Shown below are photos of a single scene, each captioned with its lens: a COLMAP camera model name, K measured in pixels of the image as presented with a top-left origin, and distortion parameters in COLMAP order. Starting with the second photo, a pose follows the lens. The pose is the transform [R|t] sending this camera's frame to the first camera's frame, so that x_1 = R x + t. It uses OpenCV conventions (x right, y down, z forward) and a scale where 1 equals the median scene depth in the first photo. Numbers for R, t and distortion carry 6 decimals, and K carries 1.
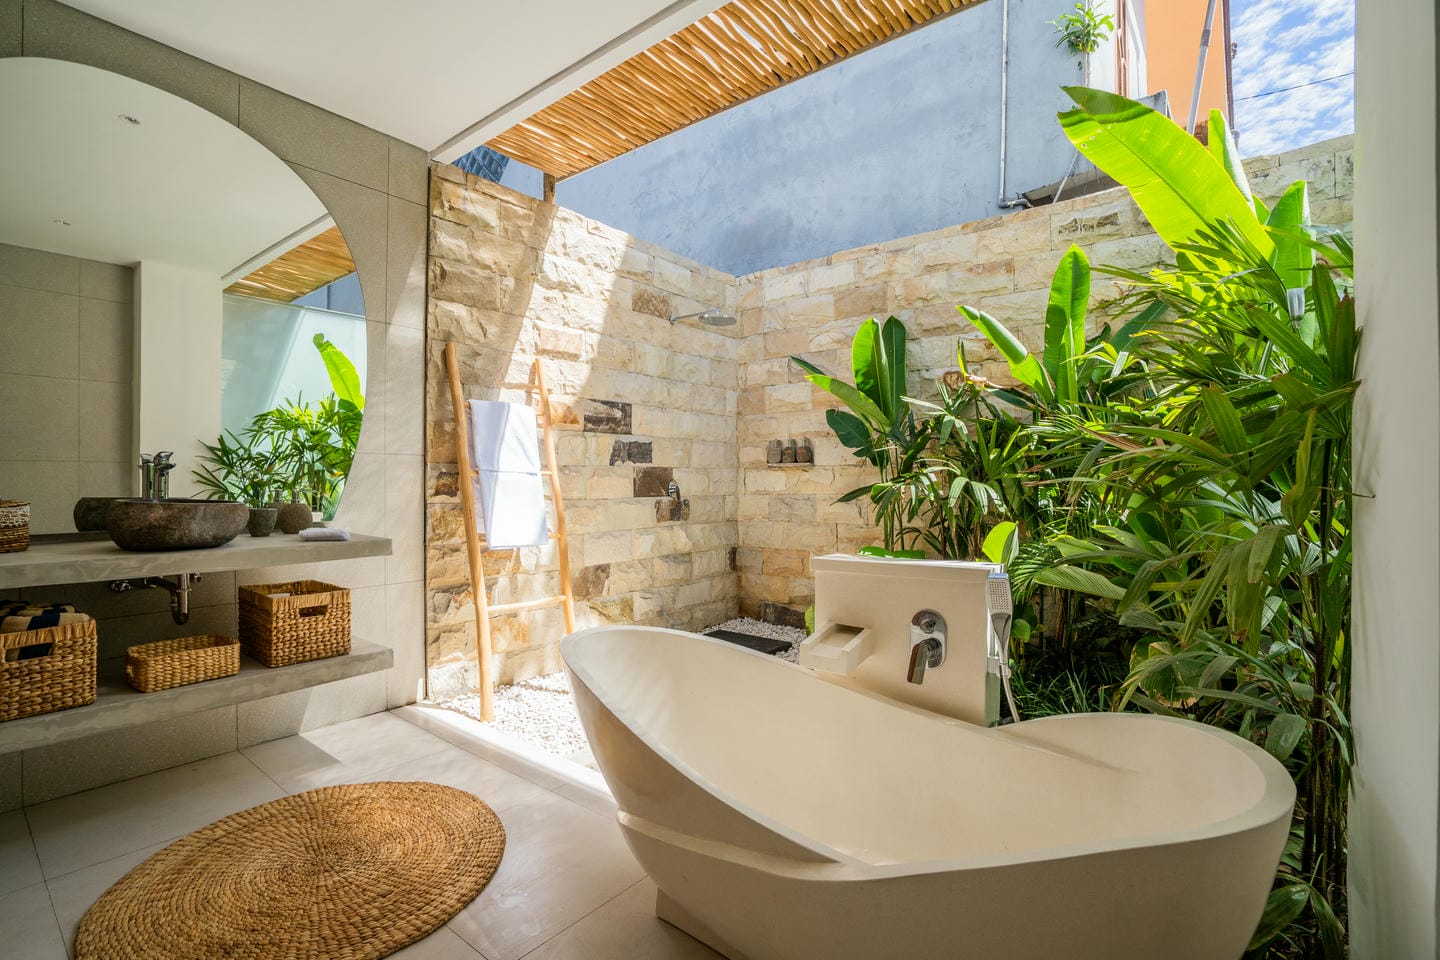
lens RADIAL K [[662.6, 0, 701.3], [0, 662.6, 478.0], [0, 0, 1]] dist [-0.051351, 0.017231]
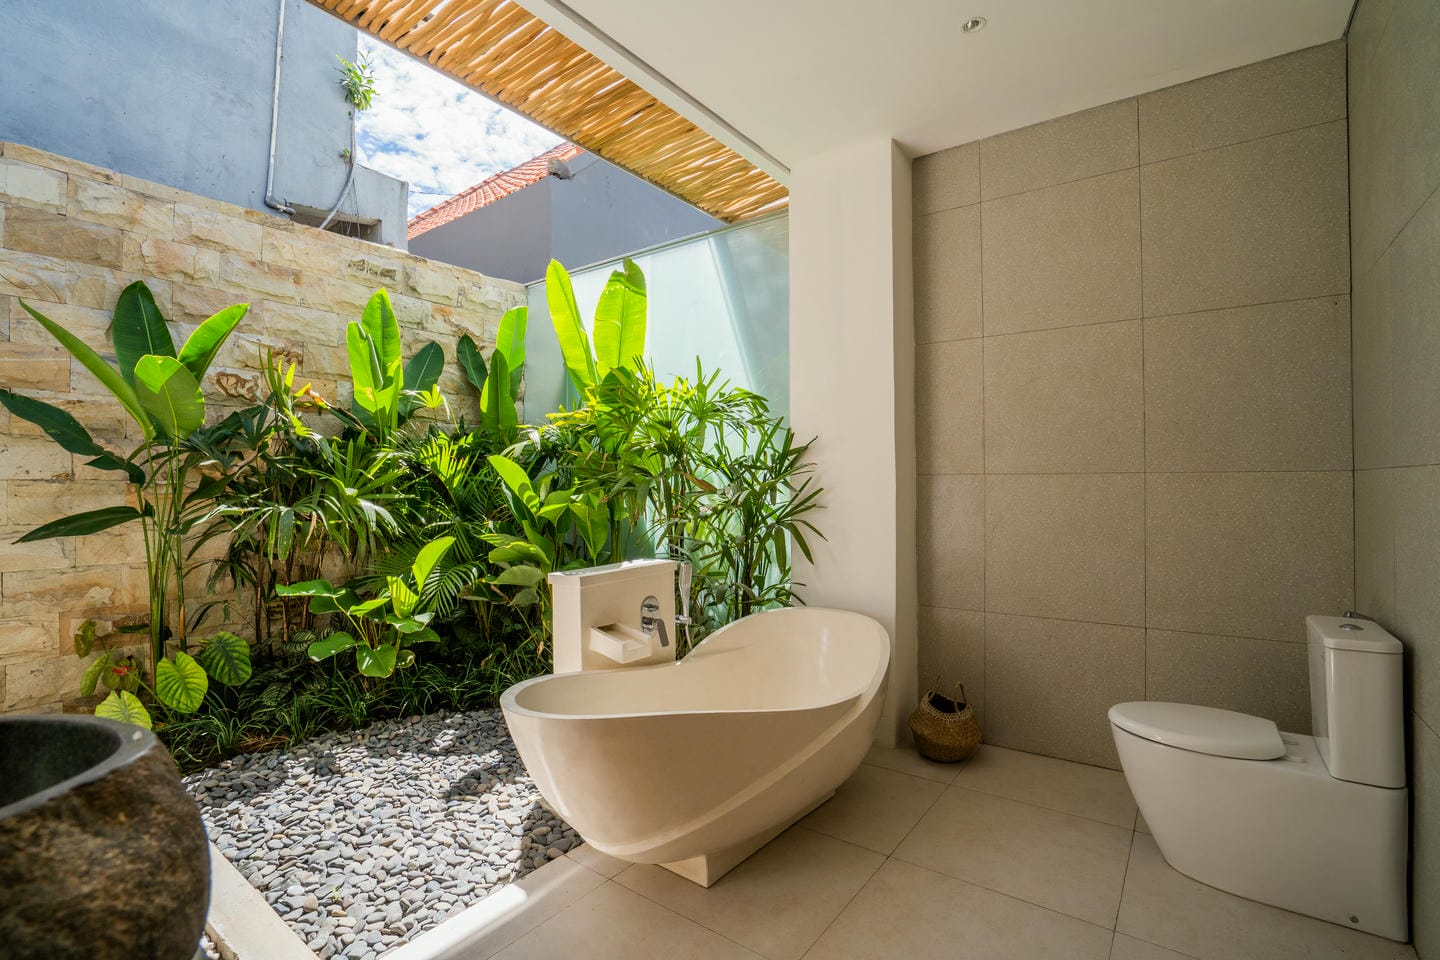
lens RADIAL K [[662.6, 0, 698.1], [0, 662.6, 484.0], [0, 0, 1]] dist [-0.051351, 0.017231]
pose [[-0.029107, -0.001753, 0.999575, -0.502487], [-0.001318, 0.999998, 0.001716, -0.020360], [-0.999575, -0.001267, -0.029109, 0.428884]]
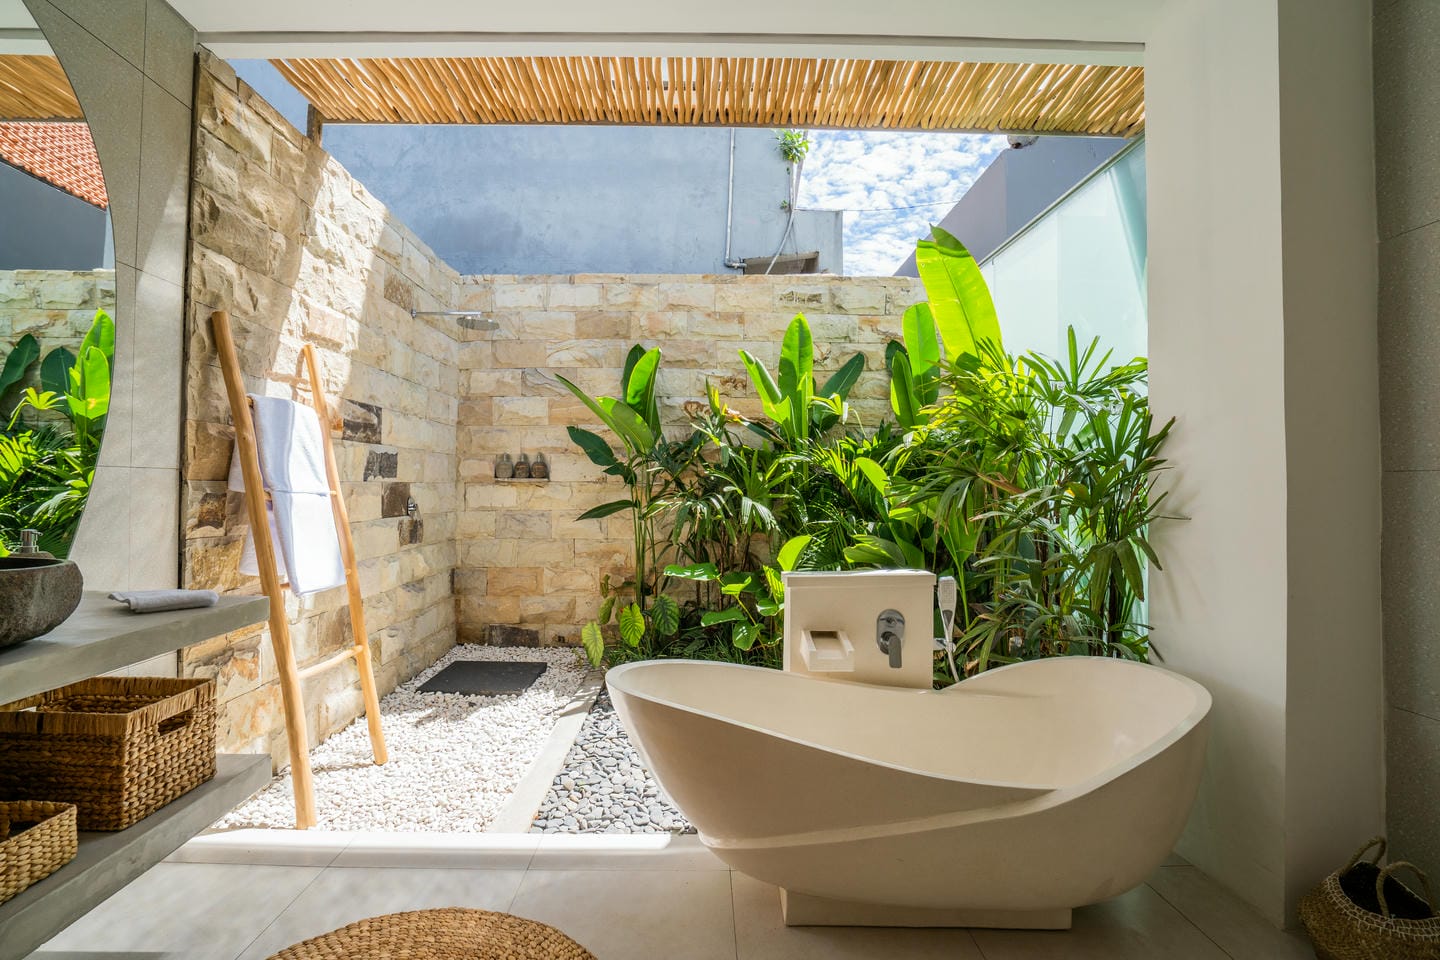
lens RADIAL K [[662.6, 0, 695.2], [0, 662.6, 478.7], [0, 0, 1]] dist [-0.051351, 0.017231]
pose [[0.774150, 0.010761, 0.632911, -0.354430], [-0.006821, 0.999939, -0.008659, -0.018743], [-0.632965, 0.002386, 0.774176, 0.112373]]
